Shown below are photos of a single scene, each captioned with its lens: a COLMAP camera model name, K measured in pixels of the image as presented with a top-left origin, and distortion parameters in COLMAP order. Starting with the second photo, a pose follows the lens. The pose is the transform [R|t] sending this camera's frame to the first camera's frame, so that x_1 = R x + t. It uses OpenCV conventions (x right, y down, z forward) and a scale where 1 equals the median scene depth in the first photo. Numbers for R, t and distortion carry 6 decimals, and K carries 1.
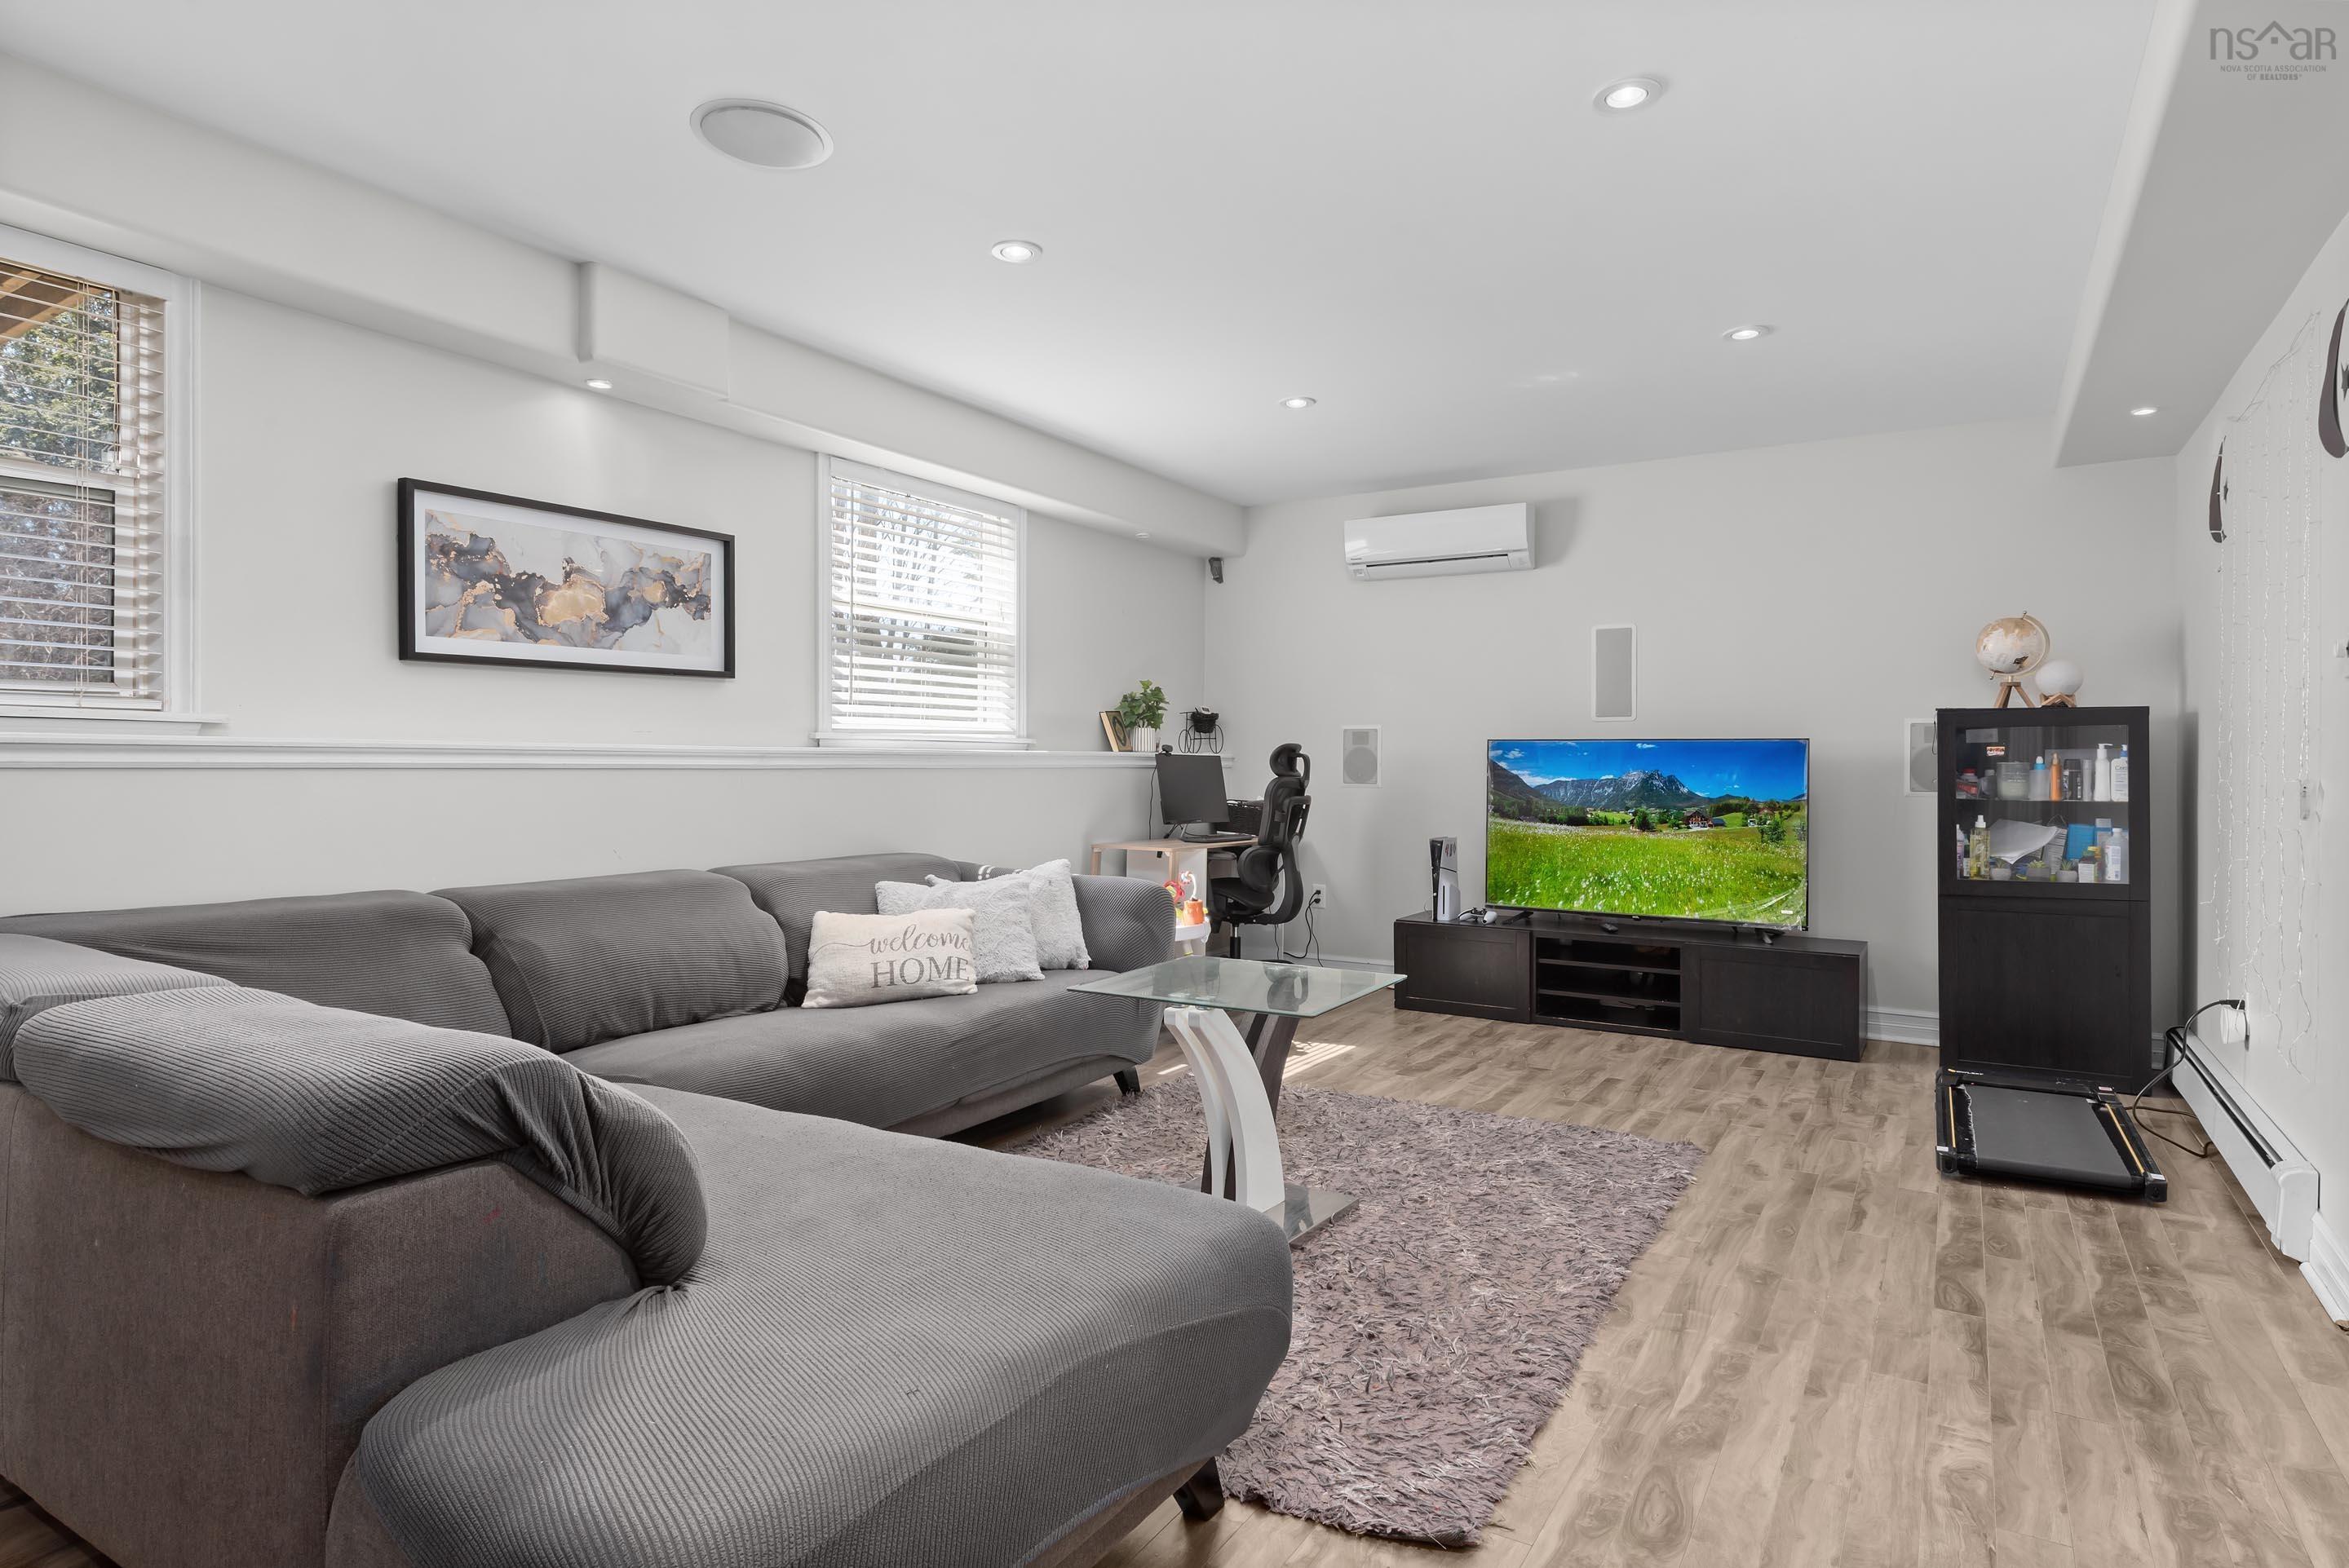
lens RADIAL K [[1277.4, 0, 1174.5], [0, 1277.4, 784.0], [0, 0, 1]] dist [0.017223, -0.002412]
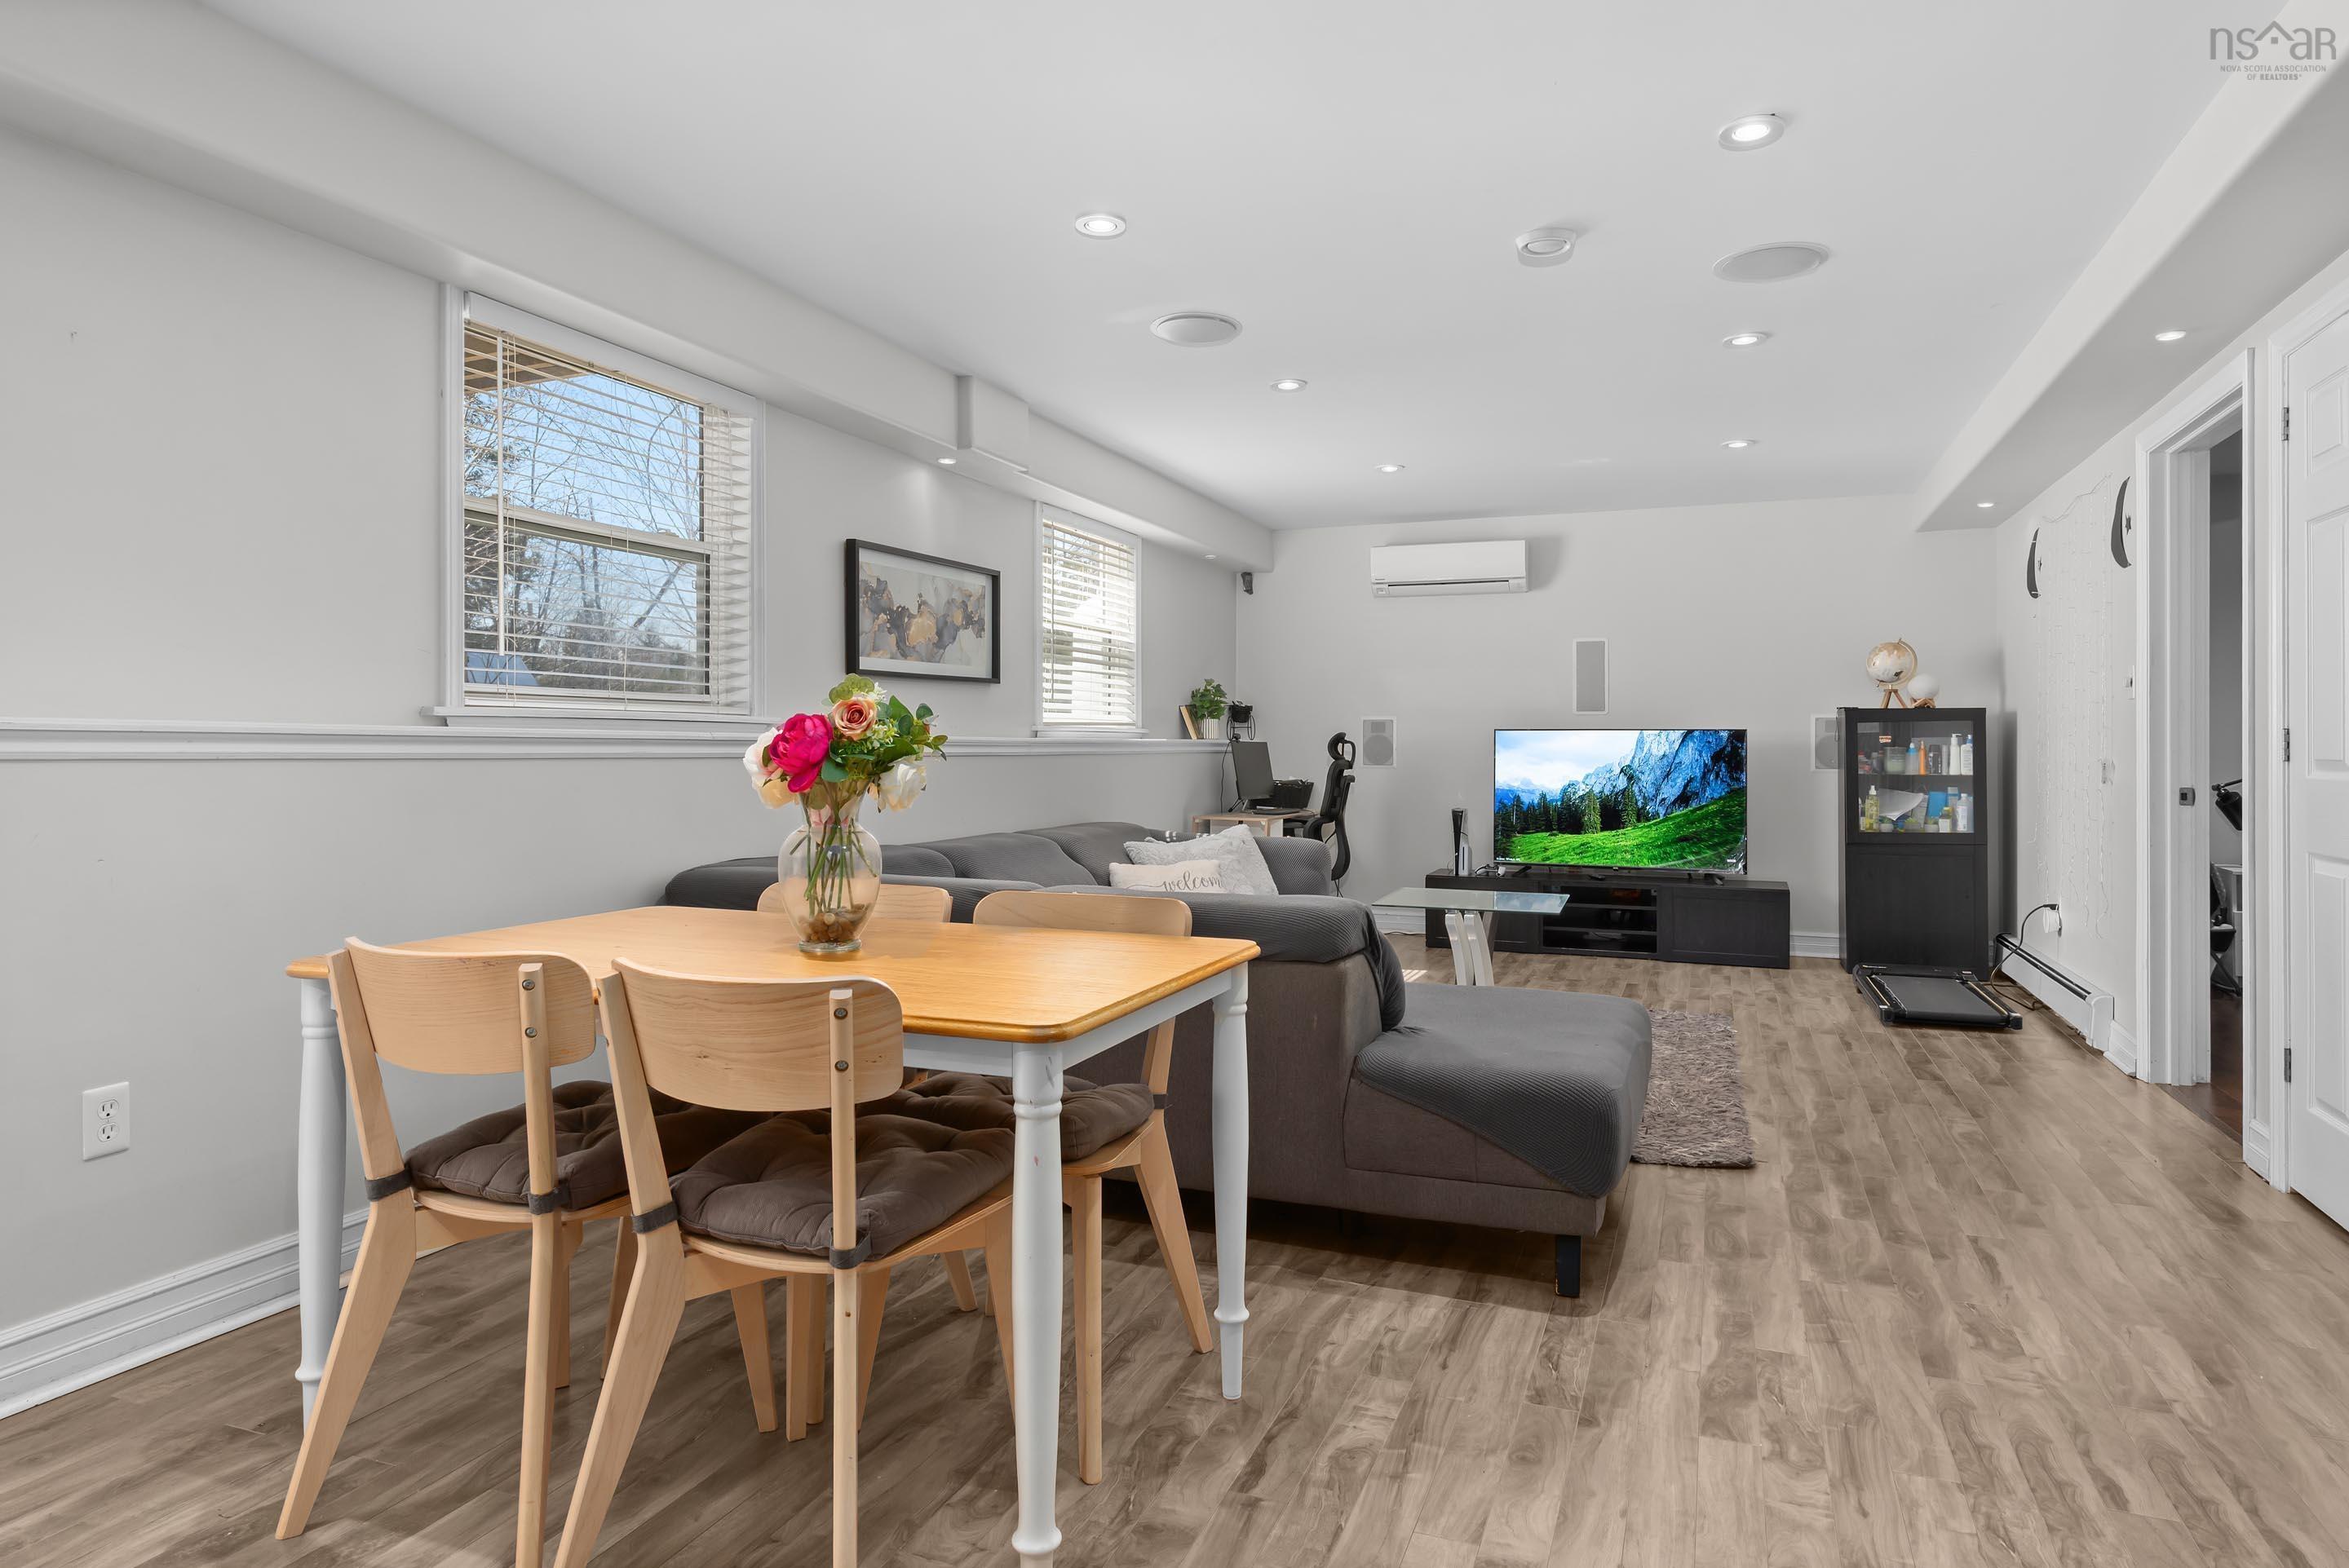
lens RADIAL K [[1366.9, 0, 1178.9], [0, 1366.9, 760.9], [0, 0, 1]] dist [0.019609, 0.000435]
pose [[0.985005, -0.004306, 0.172471, -0.368283], [0.005043, 0.999980, -0.003830, -0.000239], [-0.172451, 0.004642, 0.985007, -0.329914]]
